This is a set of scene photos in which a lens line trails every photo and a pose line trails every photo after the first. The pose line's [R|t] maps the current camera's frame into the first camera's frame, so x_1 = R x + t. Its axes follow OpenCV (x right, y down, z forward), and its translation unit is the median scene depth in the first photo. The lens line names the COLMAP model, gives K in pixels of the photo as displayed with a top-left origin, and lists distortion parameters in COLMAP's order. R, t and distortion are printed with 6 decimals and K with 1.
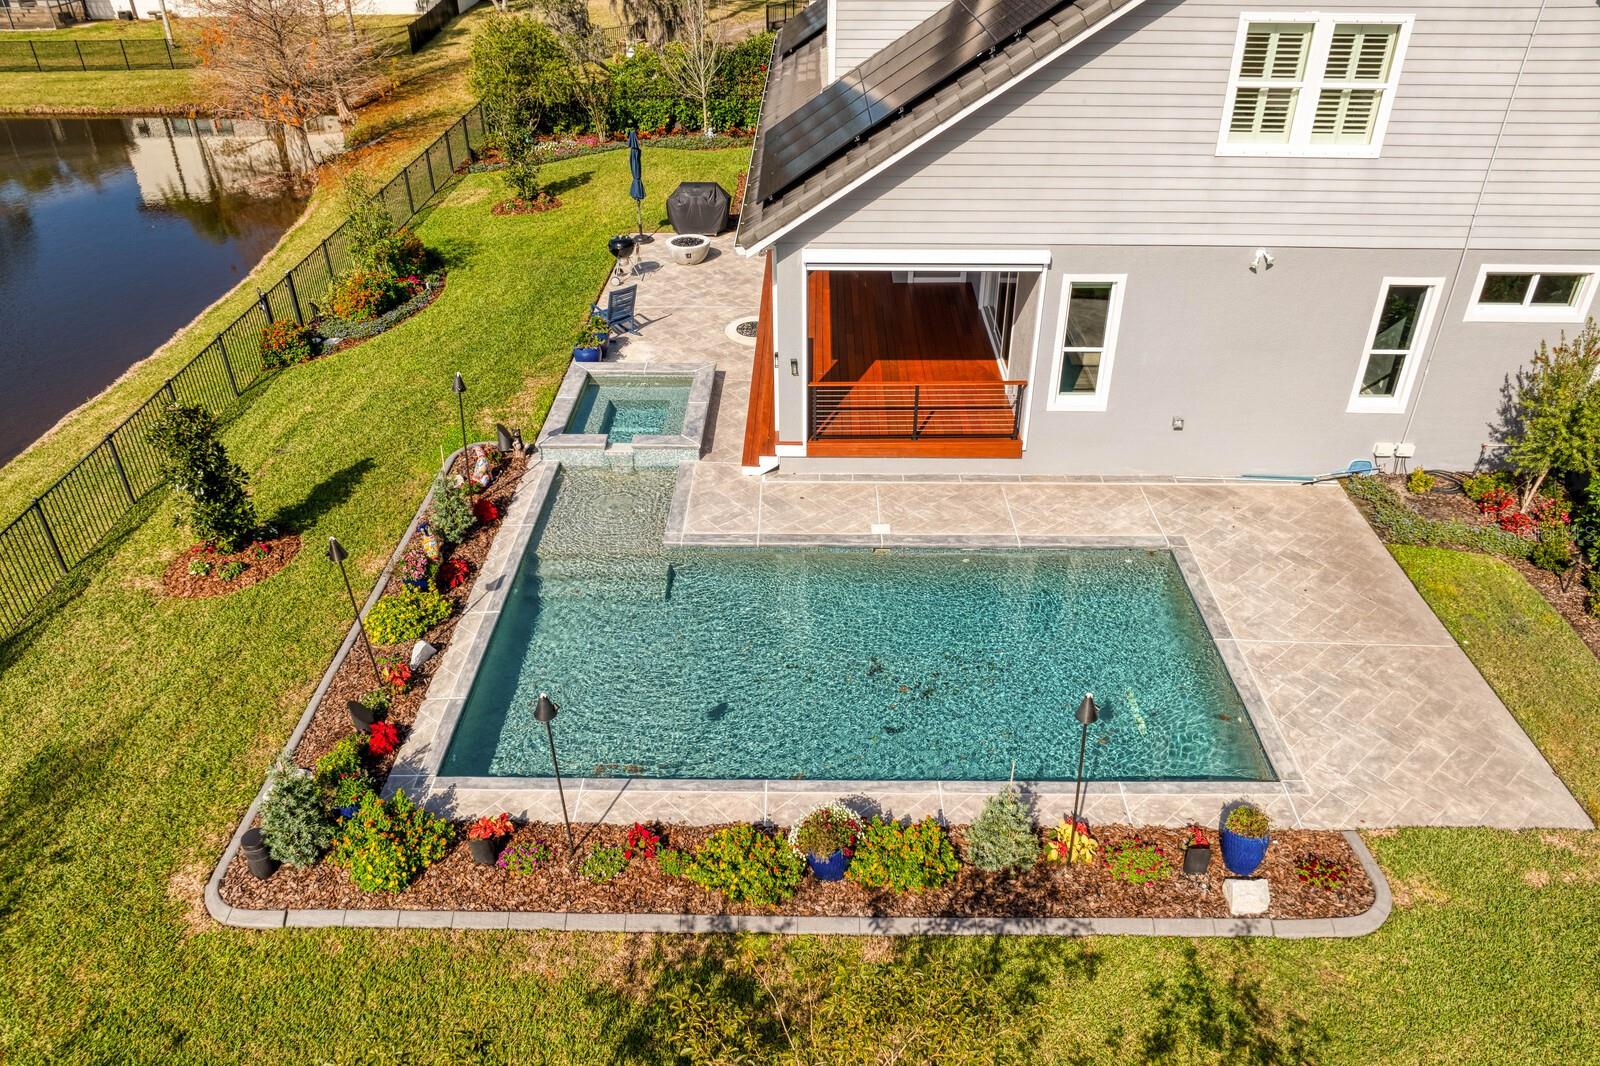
lens RADIAL K [[1127.0, 0, 801.7], [0, 1127.0, 517.0], [0, 0, 1]] dist [-0.036233, -0.000396]
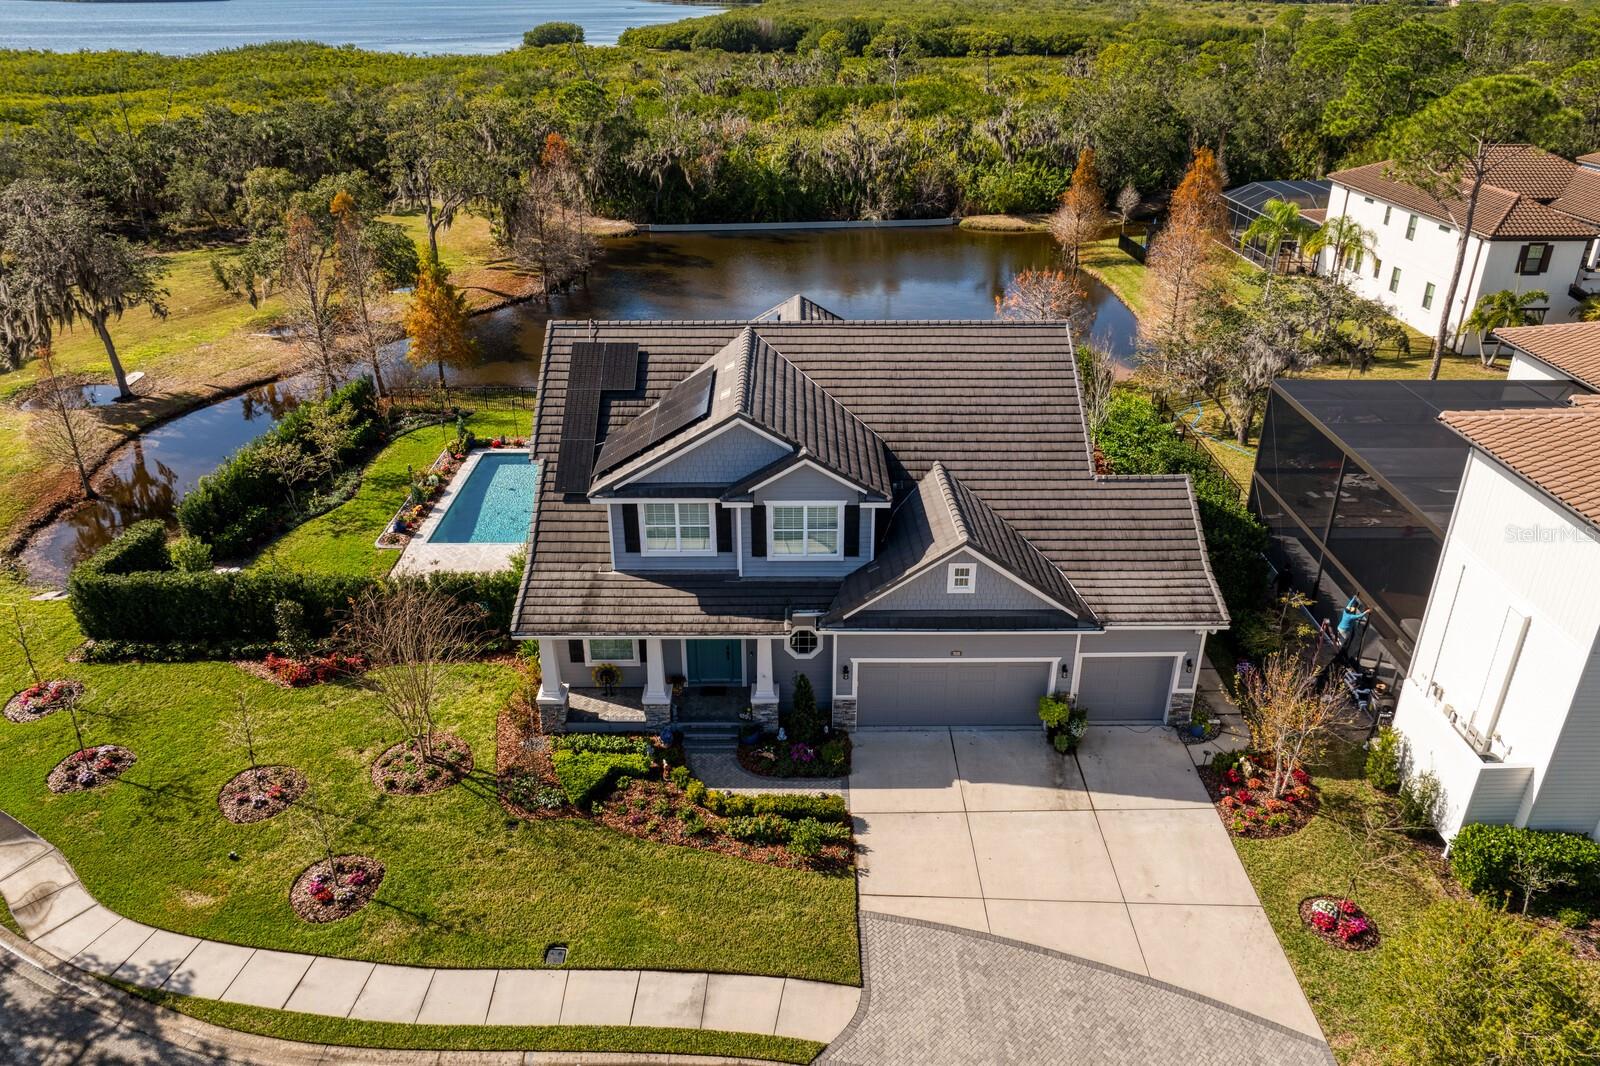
lens RADIAL K [[1127.0, 0, 805.3], [0, 1127.0, 532.2], [0, 0, 1]] dist [-0.036233, -0.000396]
pose [[0.022410, 0.452226, -0.891622, 2.740028], [-0.523895, 0.764899, 0.374785, -1.338425], [0.851488, 0.458717, 0.254060, 0.815279]]
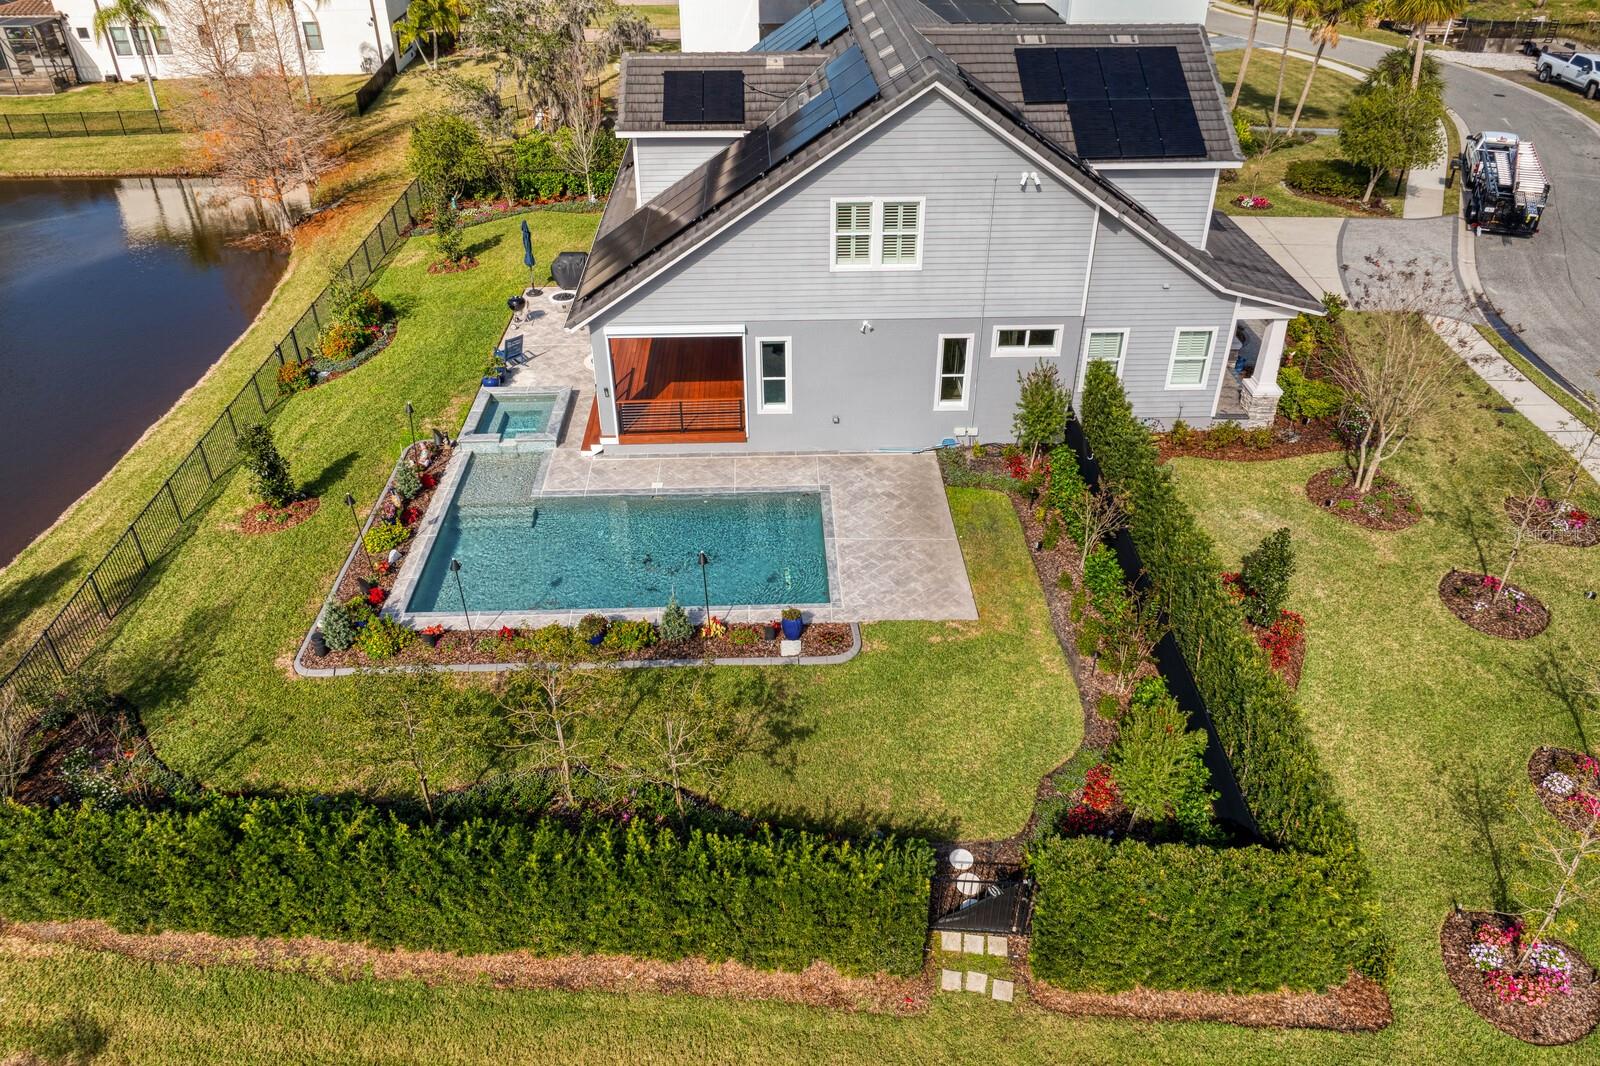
lens RADIAL K [[1127.0, 0, 803.8], [0, 1127.0, 518.4], [0, 0, 1]] dist [-0.036233, -0.000396]
pose [[0.998834, -0.026746, 0.040180, 0.225230], [0.025886, 0.999428, 0.021753, 0.029796], [-0.040738, -0.020687, 0.998956, -0.746706]]
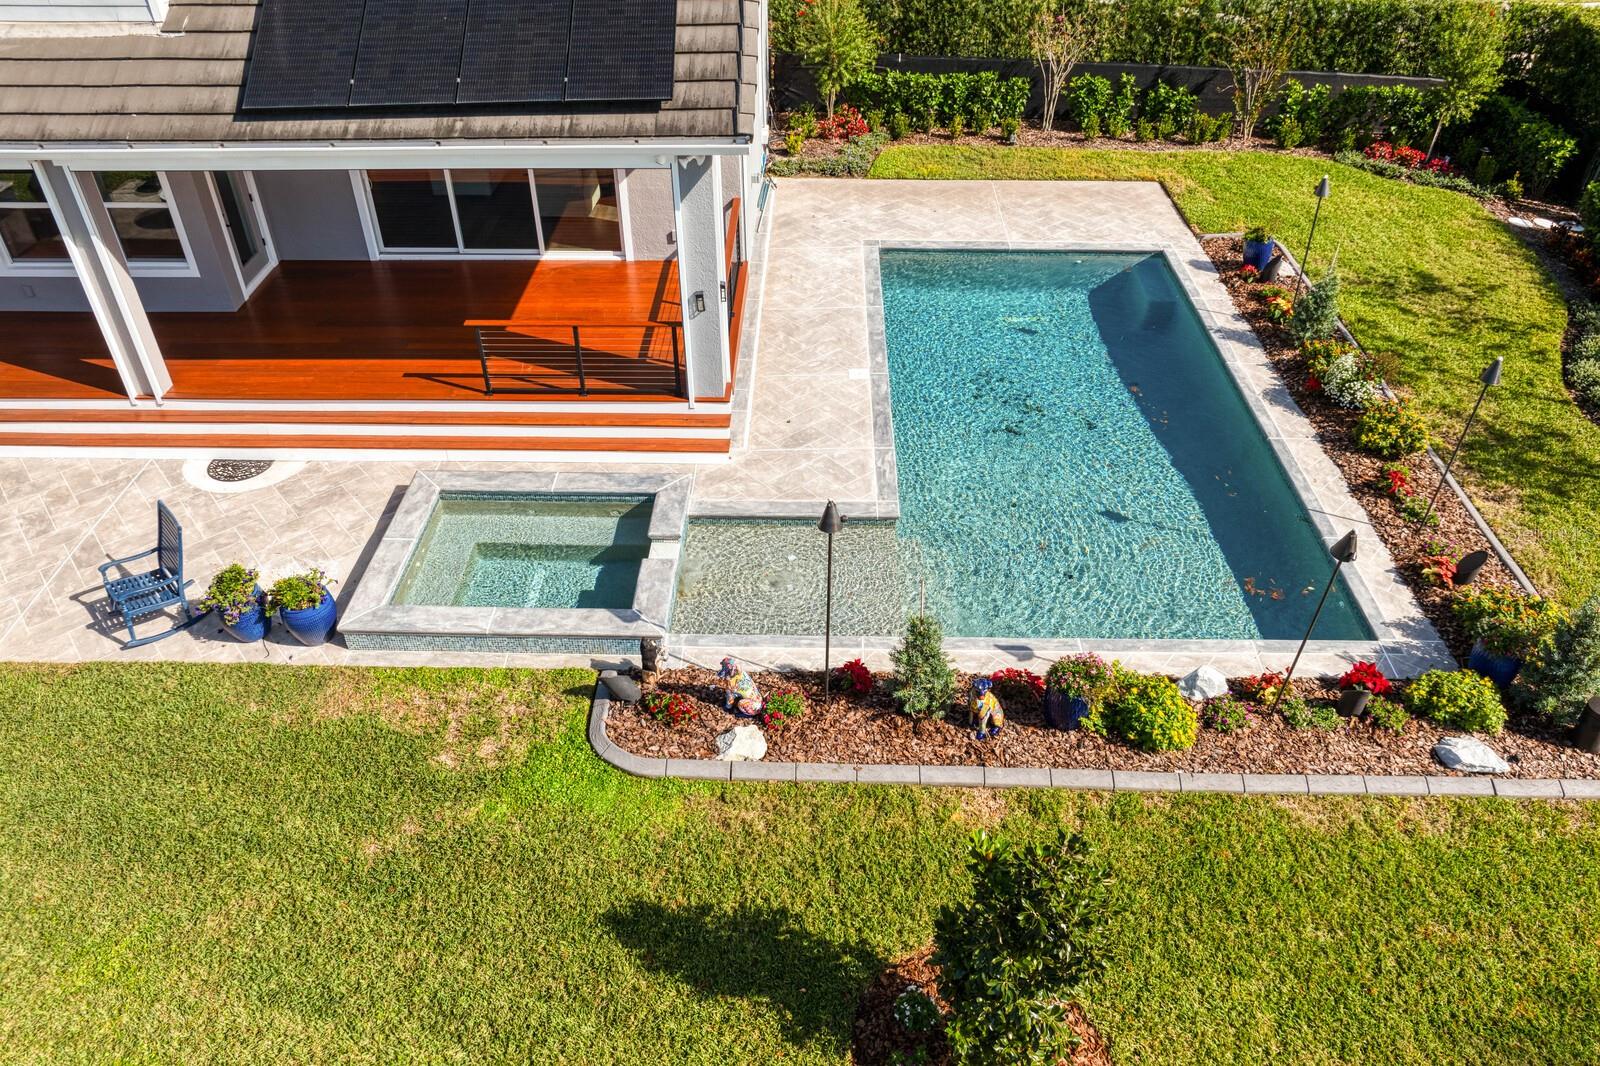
lens RADIAL K [[1127.0, 0, 797.7], [0, 1127.0, 533.1], [0, 0, 1]] dist [-0.036233, -0.000396]
pose [[0.010681, -0.616064, 0.787624, -0.735276], [0.534884, 0.669026, 0.516046, -0.404279], [-0.844858, 0.415775, 0.336669, 0.786127]]
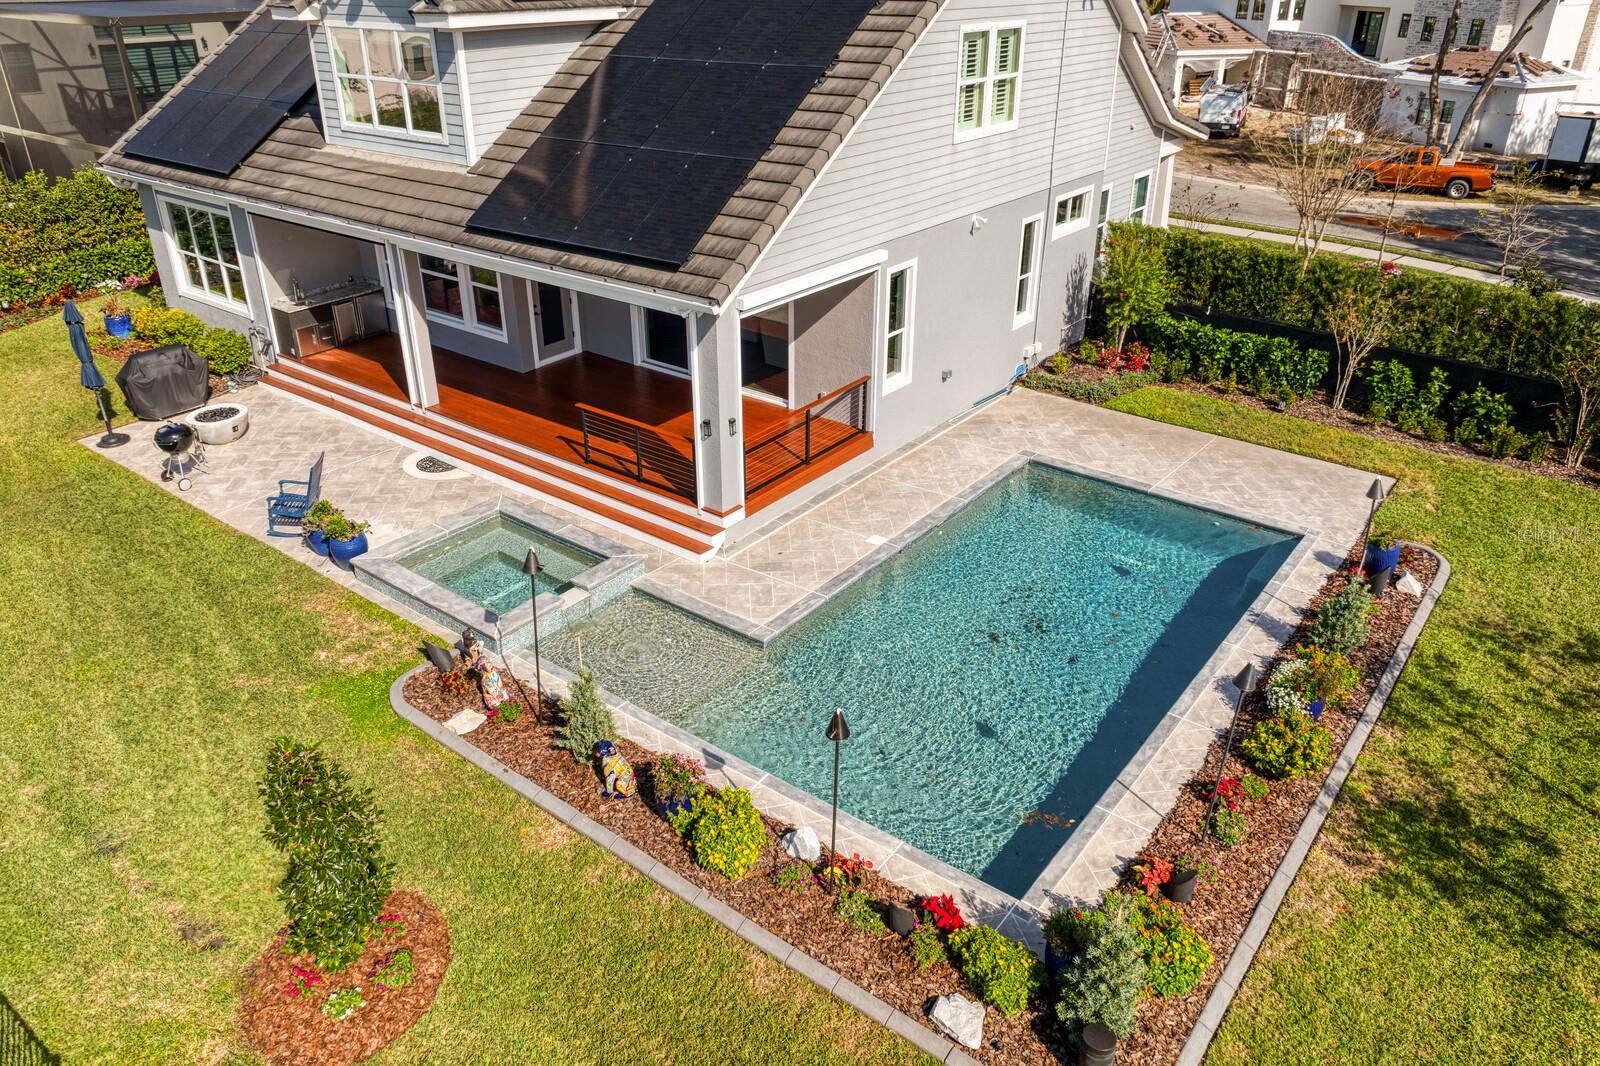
lens RADIAL K [[1127.0, 0, 795.6], [0, 1127.0, 525.9], [0, 0, 1]] dist [-0.036233, -0.000396]
pose [[0.600777, -0.364773, 0.711342, -0.691899], [0.423951, 0.899770, 0.103343, -0.136992], [-0.677741, 0.239488, 0.695207, 0.339046]]
